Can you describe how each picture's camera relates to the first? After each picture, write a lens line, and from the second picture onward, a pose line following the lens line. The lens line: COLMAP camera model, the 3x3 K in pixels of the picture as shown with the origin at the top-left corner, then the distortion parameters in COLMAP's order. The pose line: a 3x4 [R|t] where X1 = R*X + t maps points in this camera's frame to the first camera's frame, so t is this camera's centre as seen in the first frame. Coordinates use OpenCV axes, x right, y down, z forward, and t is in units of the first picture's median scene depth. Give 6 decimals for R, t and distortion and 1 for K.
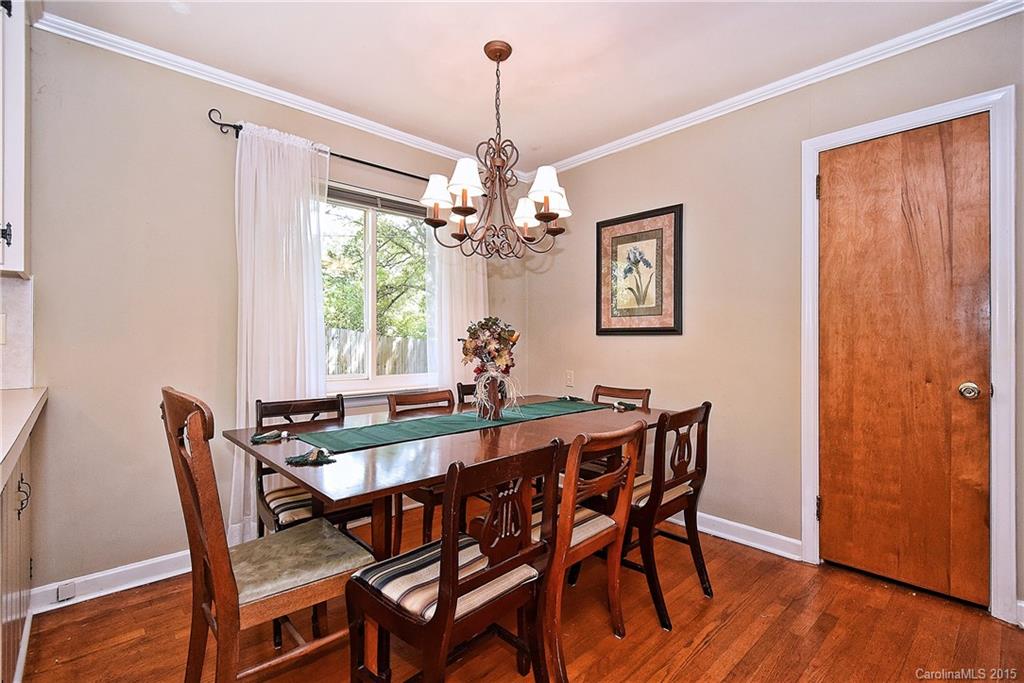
lens RADIAL K [[468.3, 0, 513.0], [0, 468.3, 335.7], [0, 0, 1]] dist [0.007325, -0.004442]
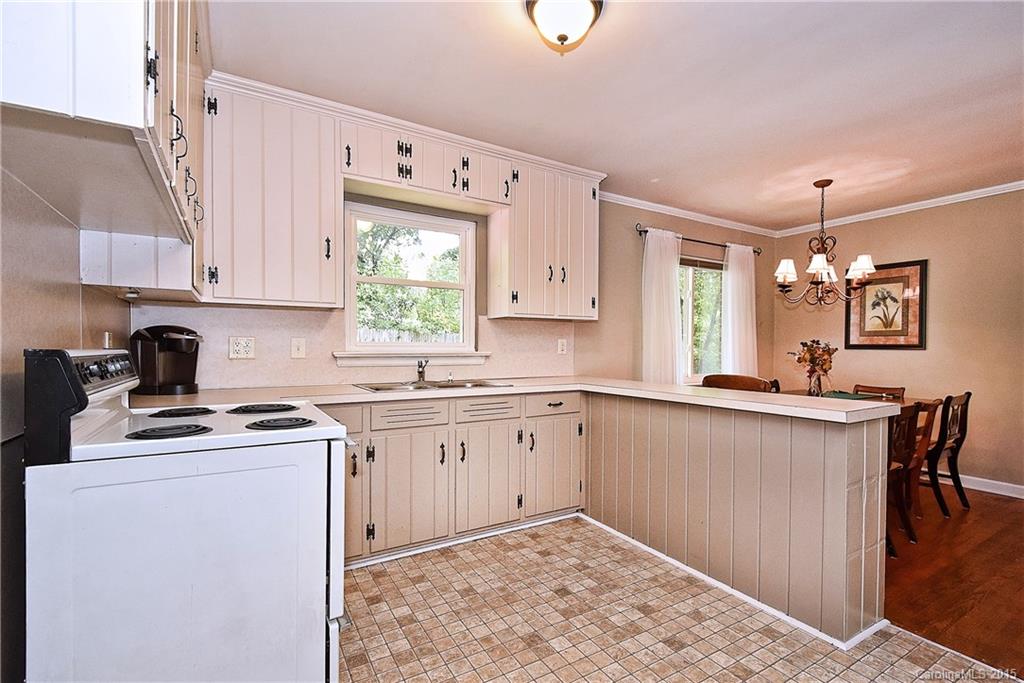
lens RADIAL K [[468.3, 0, 514.2], [0, 468.3, 350.7], [0, 0, 1]] dist [0.007325, -0.004442]
pose [[0.979852, 0.002793, -0.199703, -0.573451], [-0.000132, 0.999911, 0.013337, -0.017028], [0.199723, -0.013042, 0.979766, -0.651404]]
